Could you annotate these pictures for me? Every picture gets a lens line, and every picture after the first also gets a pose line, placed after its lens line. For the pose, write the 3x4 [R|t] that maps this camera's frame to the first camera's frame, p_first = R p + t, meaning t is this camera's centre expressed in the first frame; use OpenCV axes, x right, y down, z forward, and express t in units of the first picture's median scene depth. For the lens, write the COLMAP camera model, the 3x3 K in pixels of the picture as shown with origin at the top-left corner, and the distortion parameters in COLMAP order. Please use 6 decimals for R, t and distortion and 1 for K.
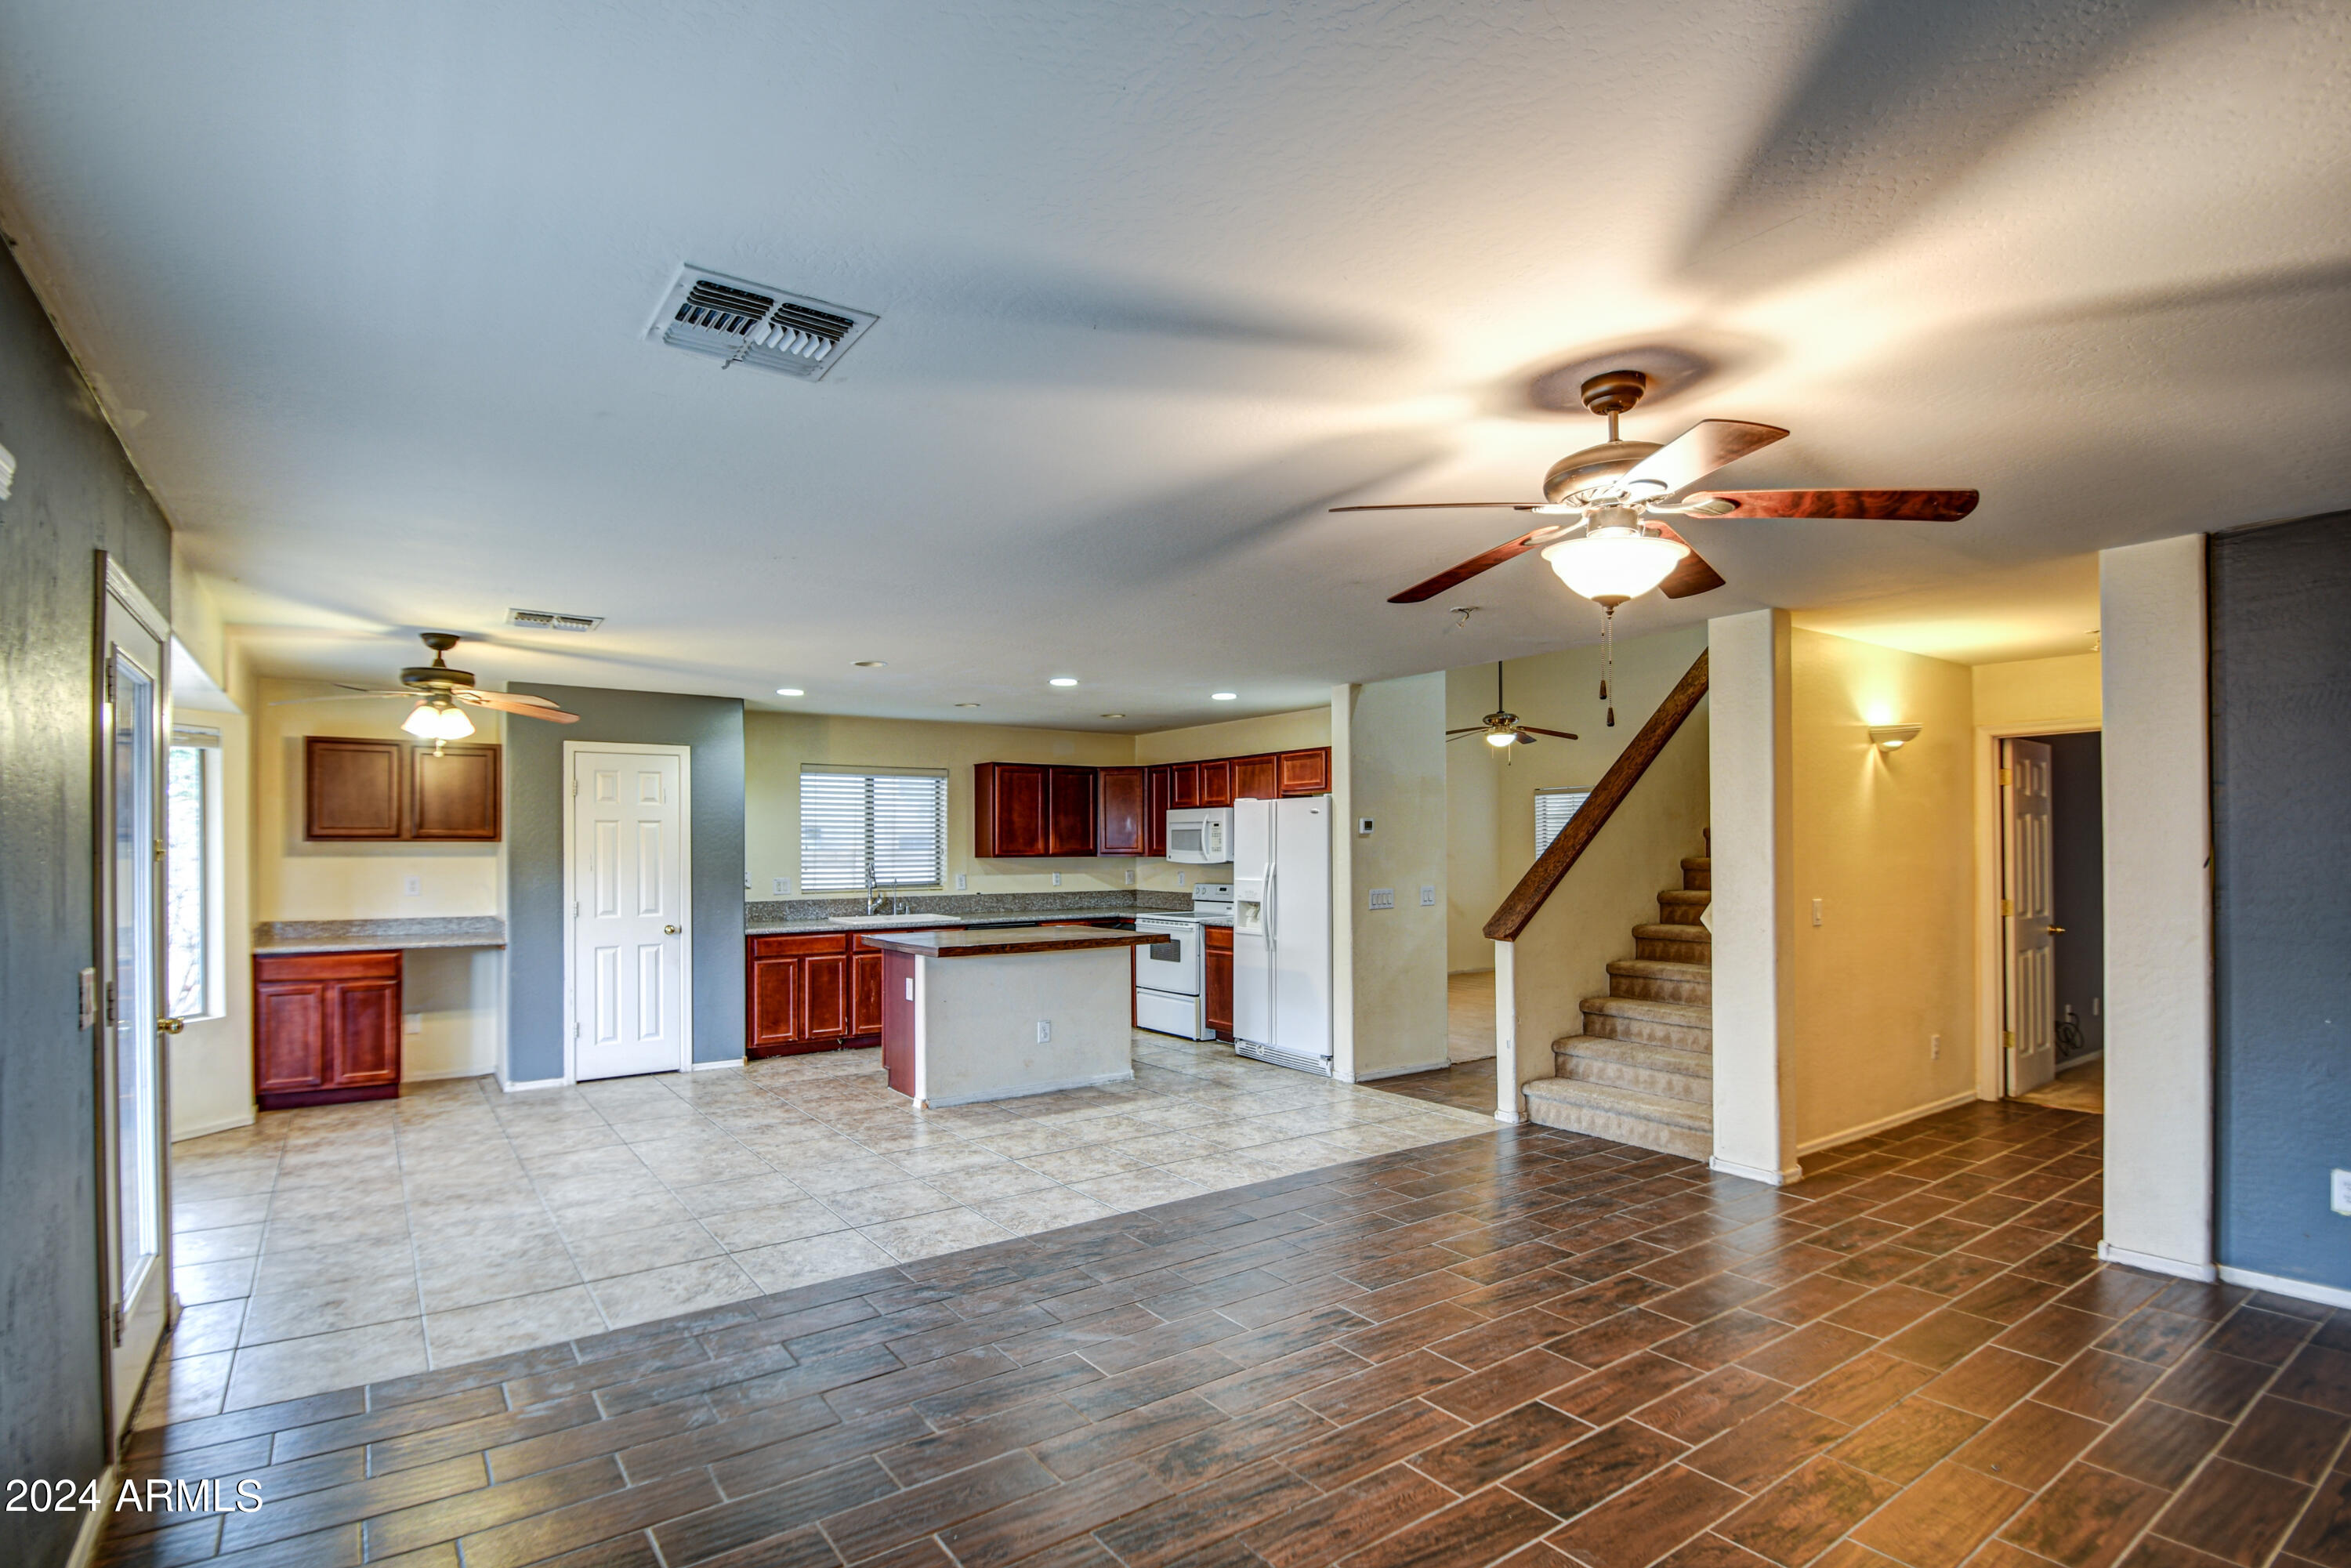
lens RADIAL K [[1184.4, 0, 1126.4], [0, 1184.4, 828.0], [0, 0, 1]] dist [-0.009798, -0.001136]
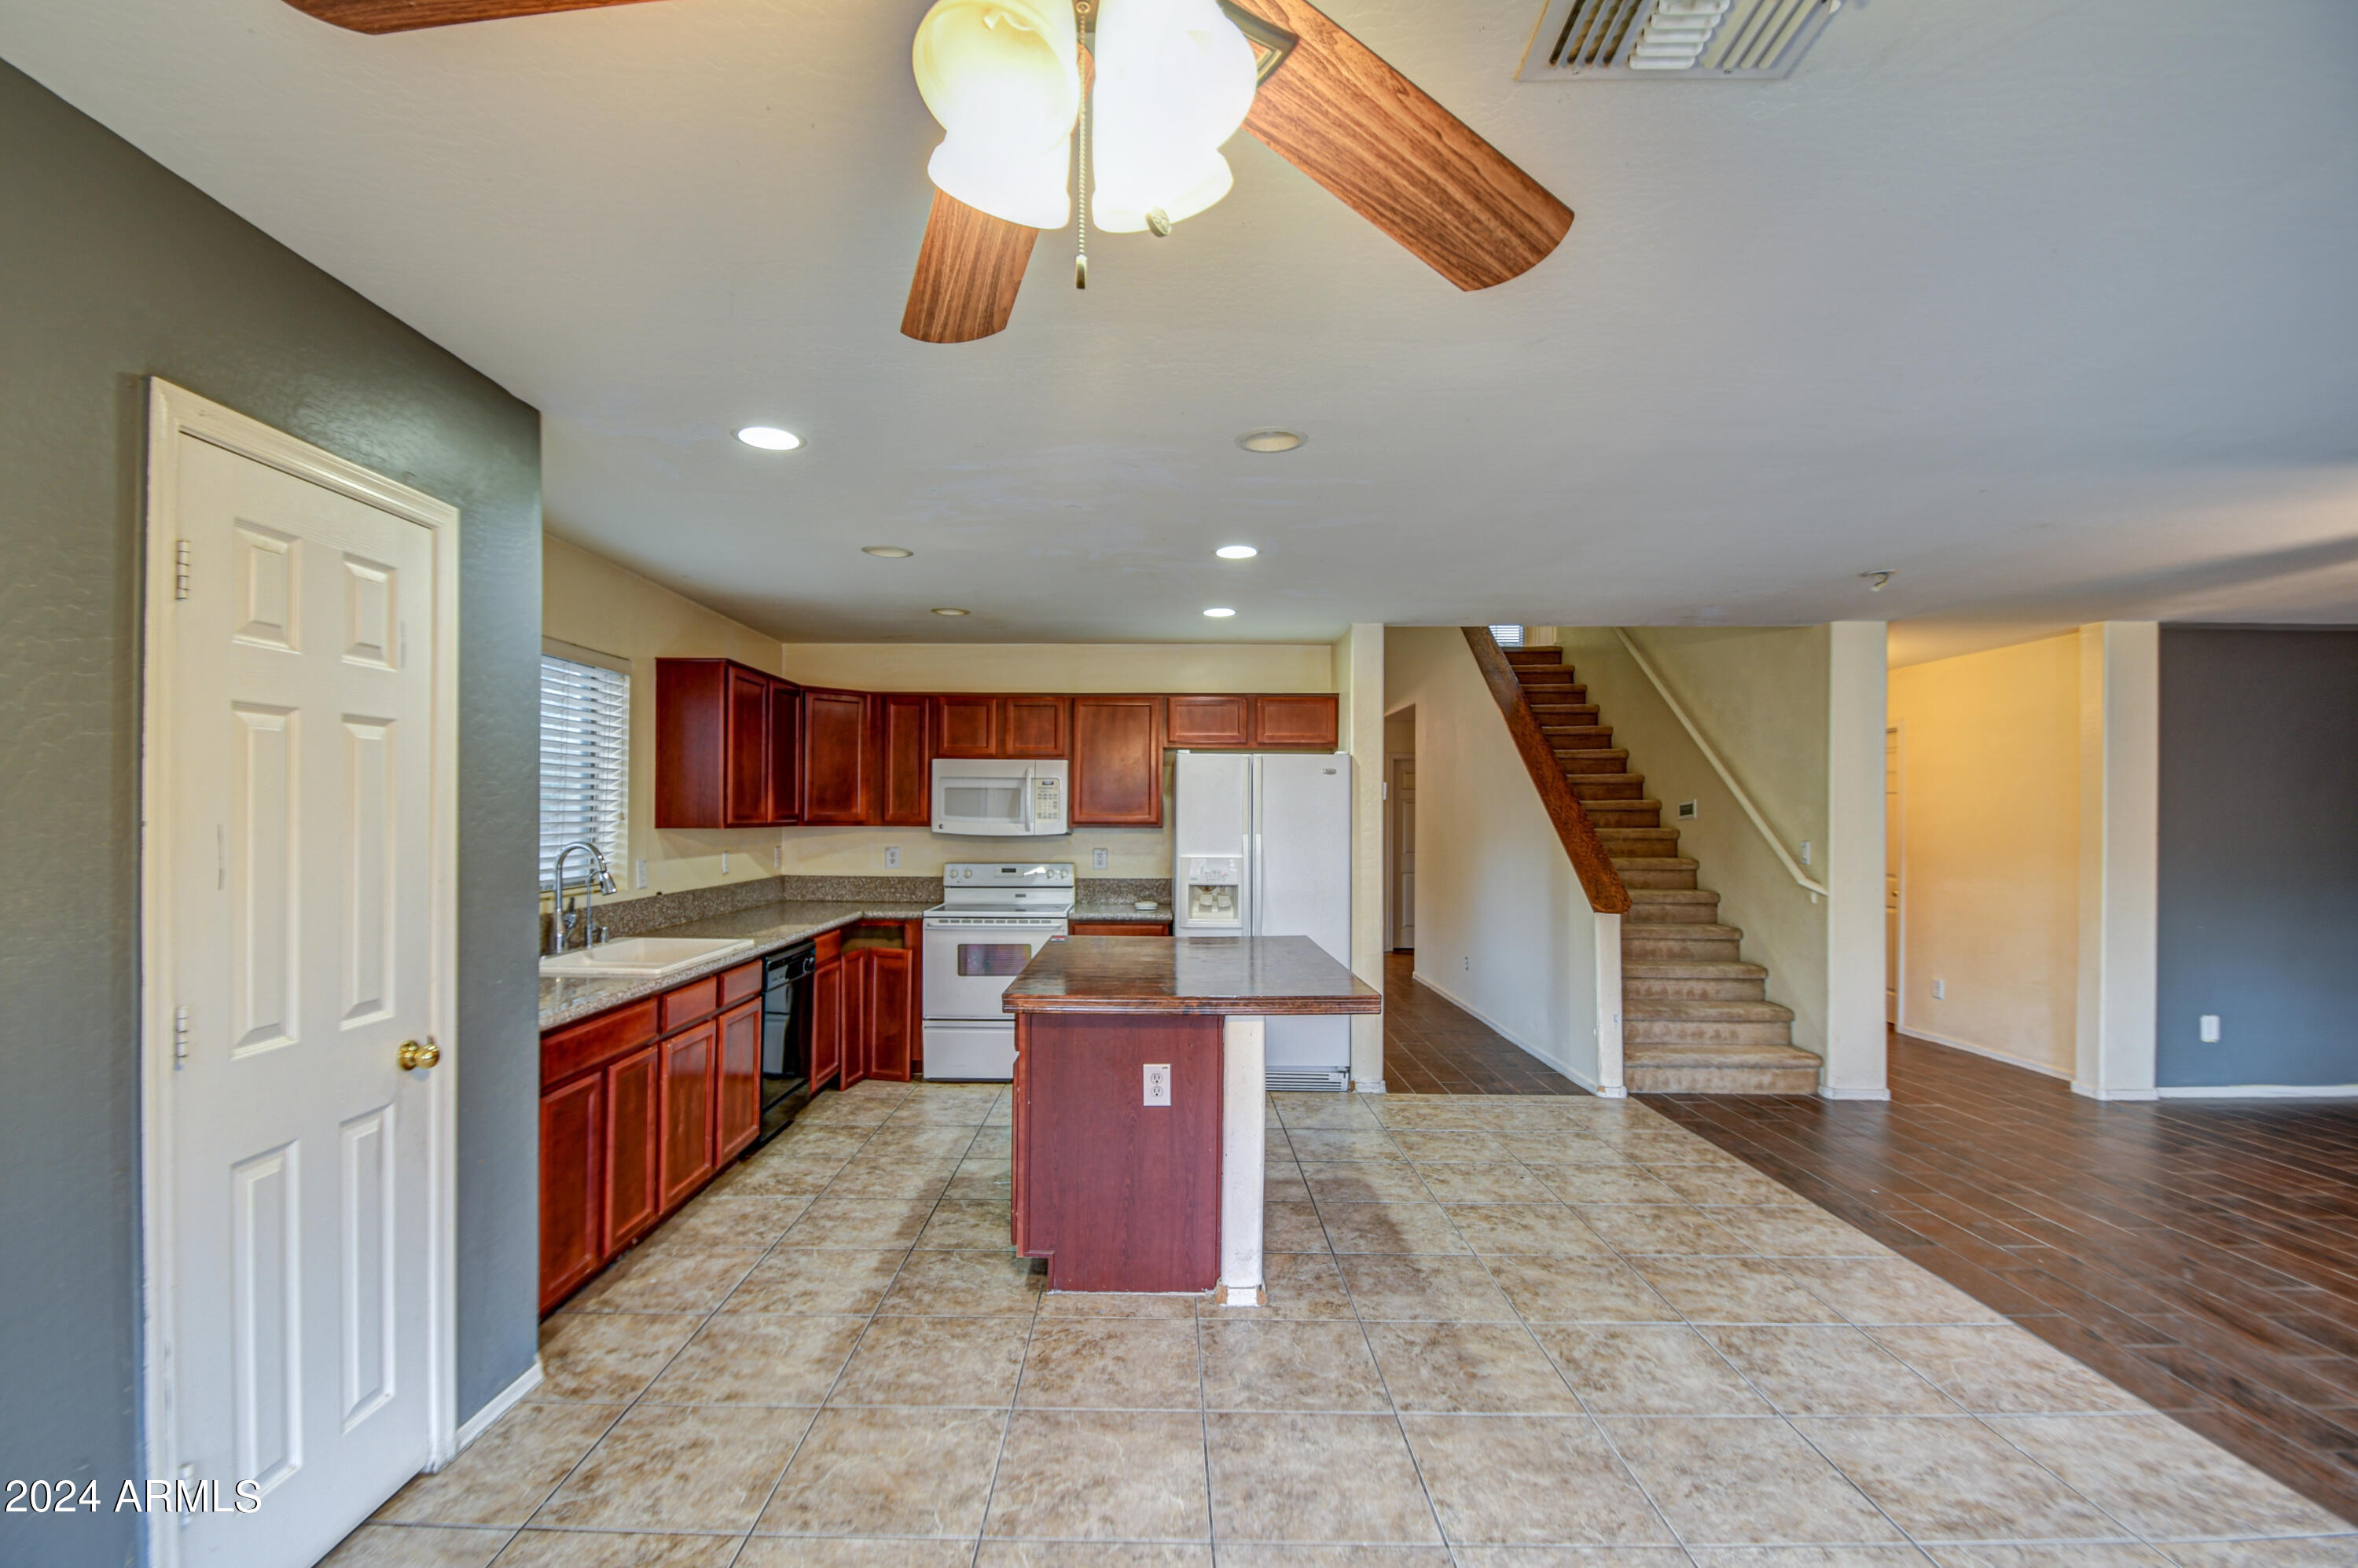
lens RADIAL K [[1090.7, 0, 1143.5], [0, 1090.7, 810.2], [0, 0, 1]] dist [0.002701, -0.014671]
pose [[0.560820, 0.009220, 0.827886, -0.546972], [-0.020241, 0.999792, 0.002577, 0.013734], [-0.827690, -0.018202, 0.560890, 0.694083]]
